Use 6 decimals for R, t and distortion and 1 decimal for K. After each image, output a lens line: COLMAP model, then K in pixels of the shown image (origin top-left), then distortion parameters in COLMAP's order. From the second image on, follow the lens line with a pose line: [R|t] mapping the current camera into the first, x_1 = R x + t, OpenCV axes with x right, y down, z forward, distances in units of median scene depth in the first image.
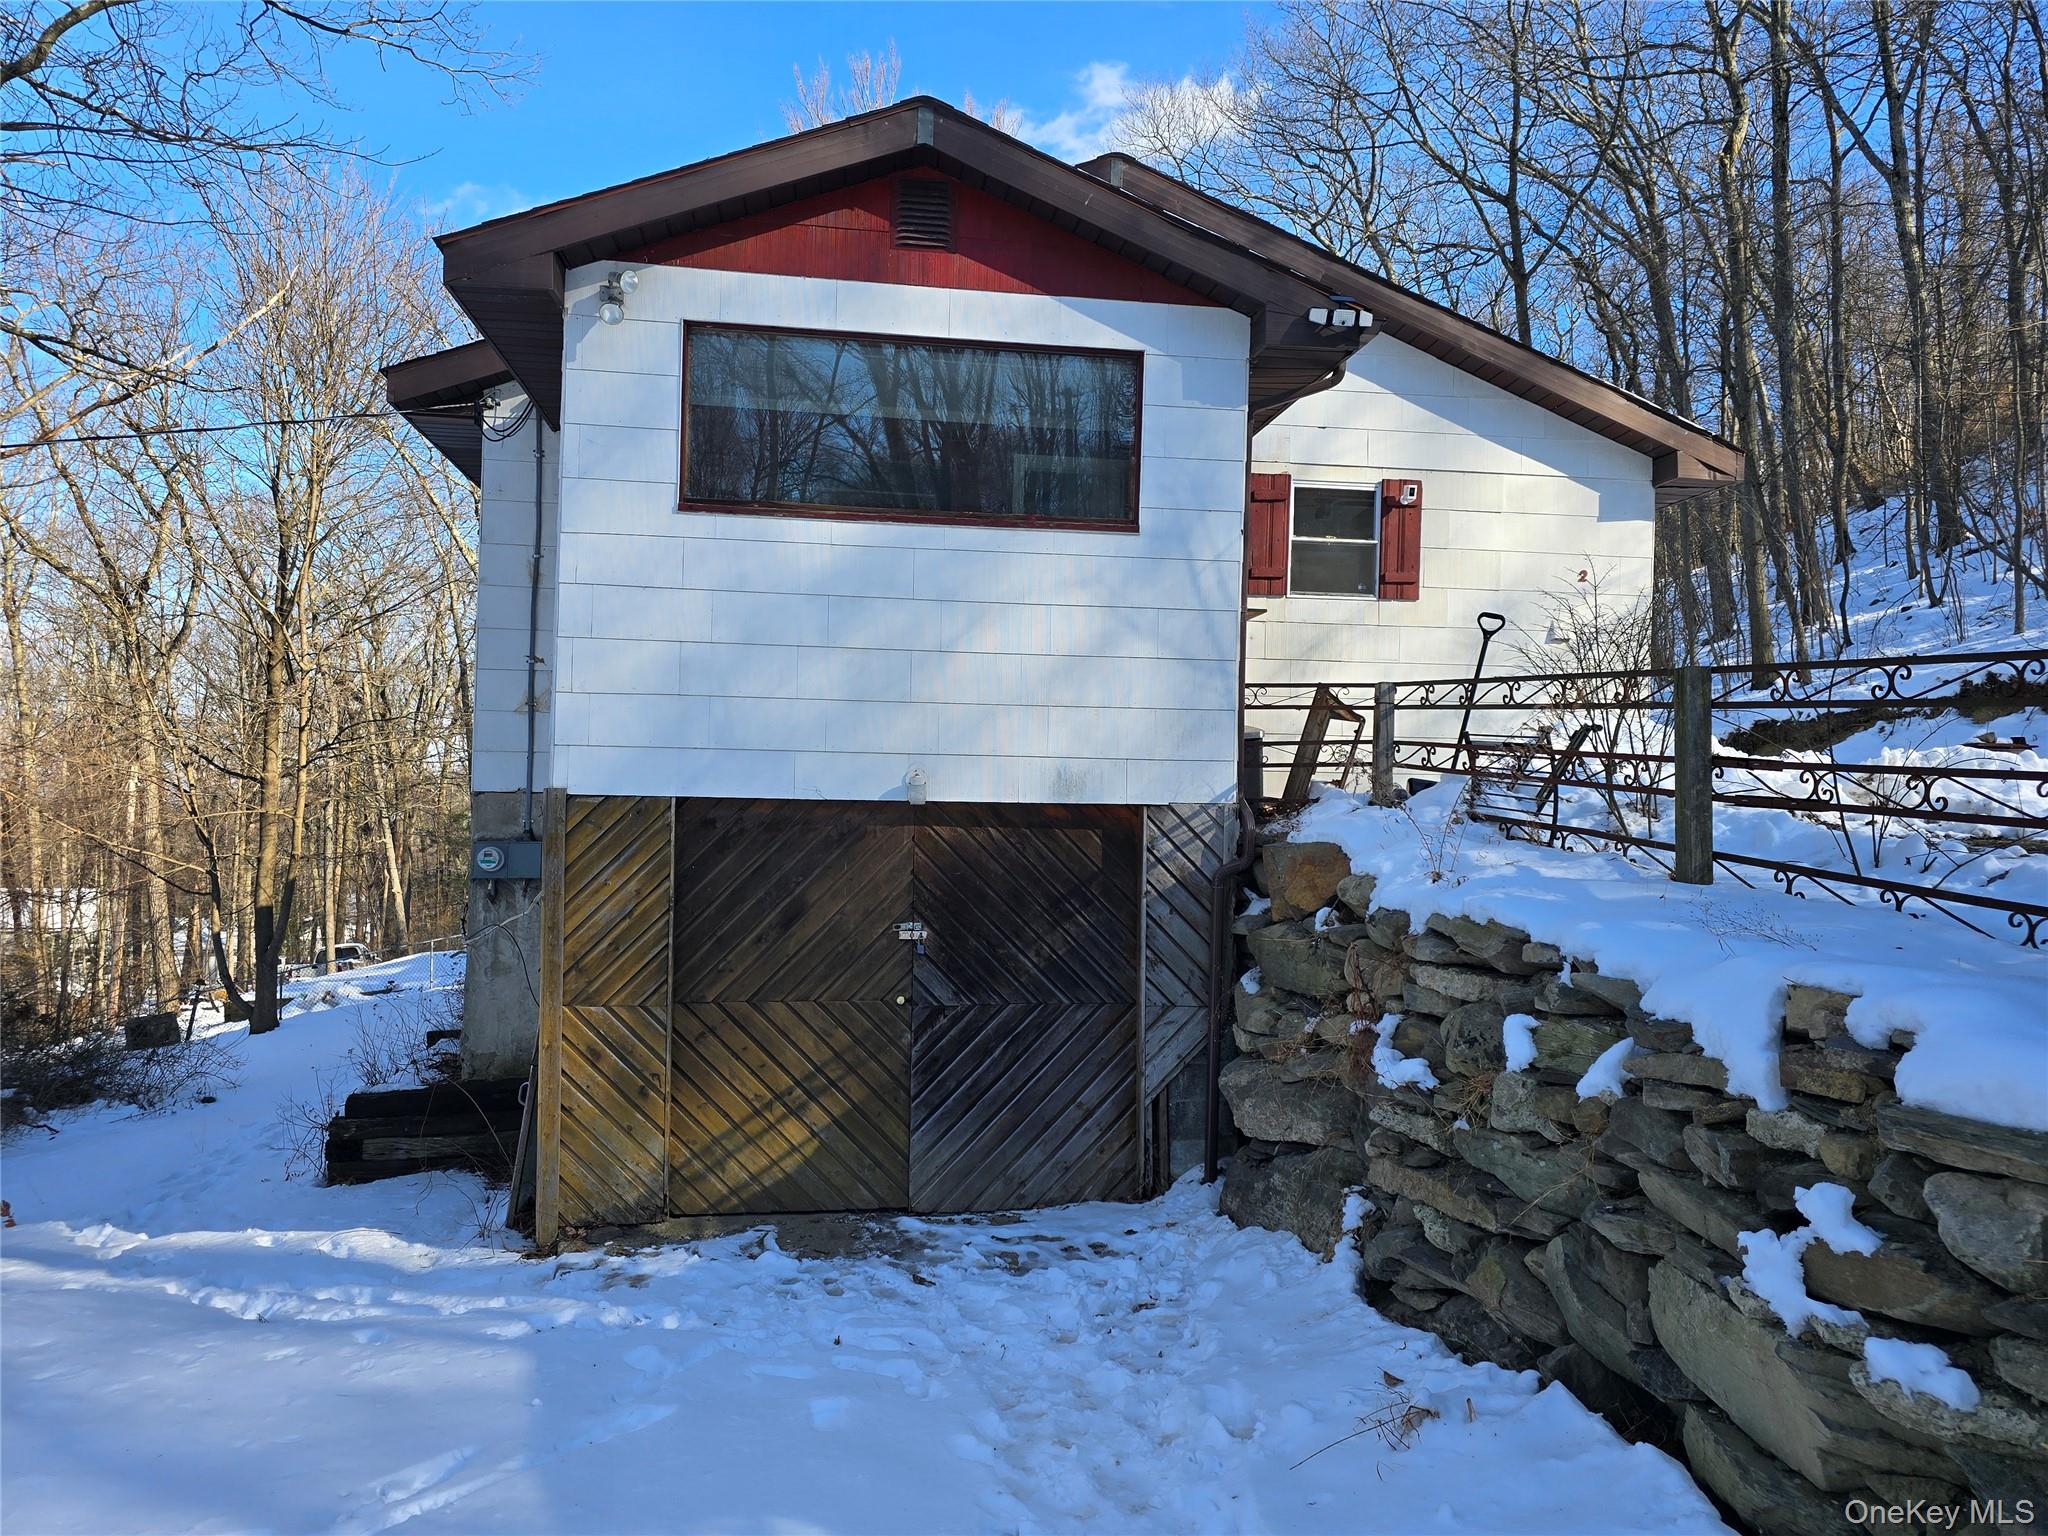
lens RADIAL K [[1333.4, 0, 1024.0], [0, 1333.4, 768.0], [0, 0, 1]] dist [-0.001200, -0.002659]
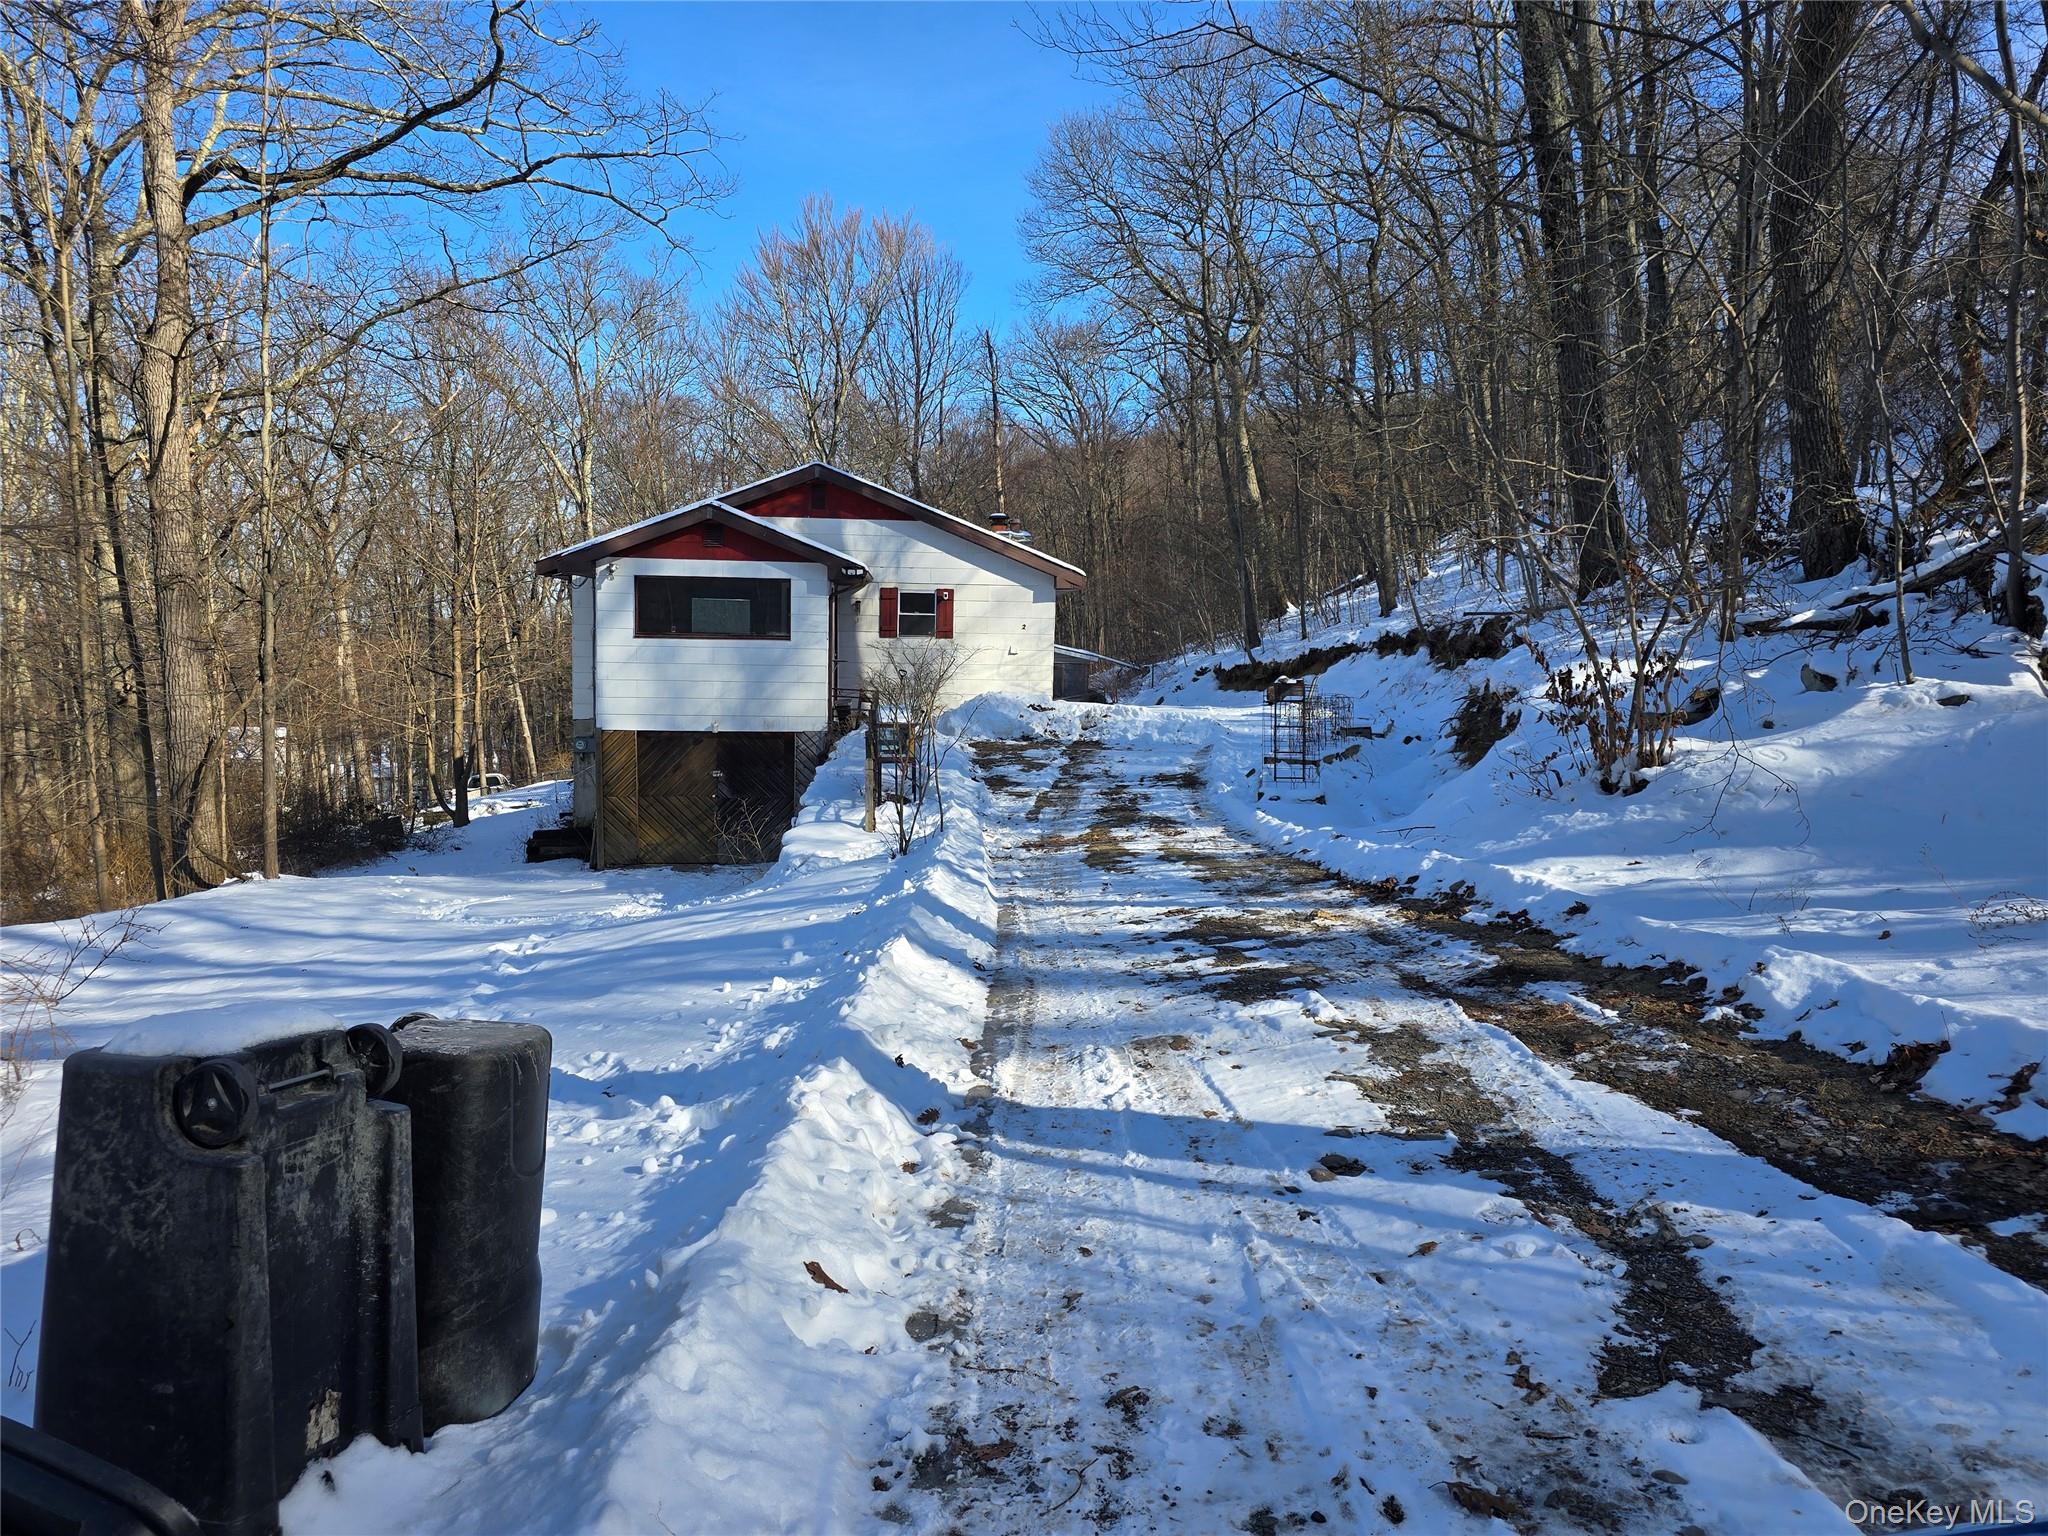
lens RADIAL K [[1333.4, 0, 1024.0], [0, 1333.4, 768.0], [0, 0, 1]] dist [-0.001200, -0.002659]
pose [[0.997297, 0.009713, -0.072837, 0.700466], [-0.000641, 0.992338, 0.123554, -0.224433], [0.073479, -0.123174, 0.989661, -1.630192]]
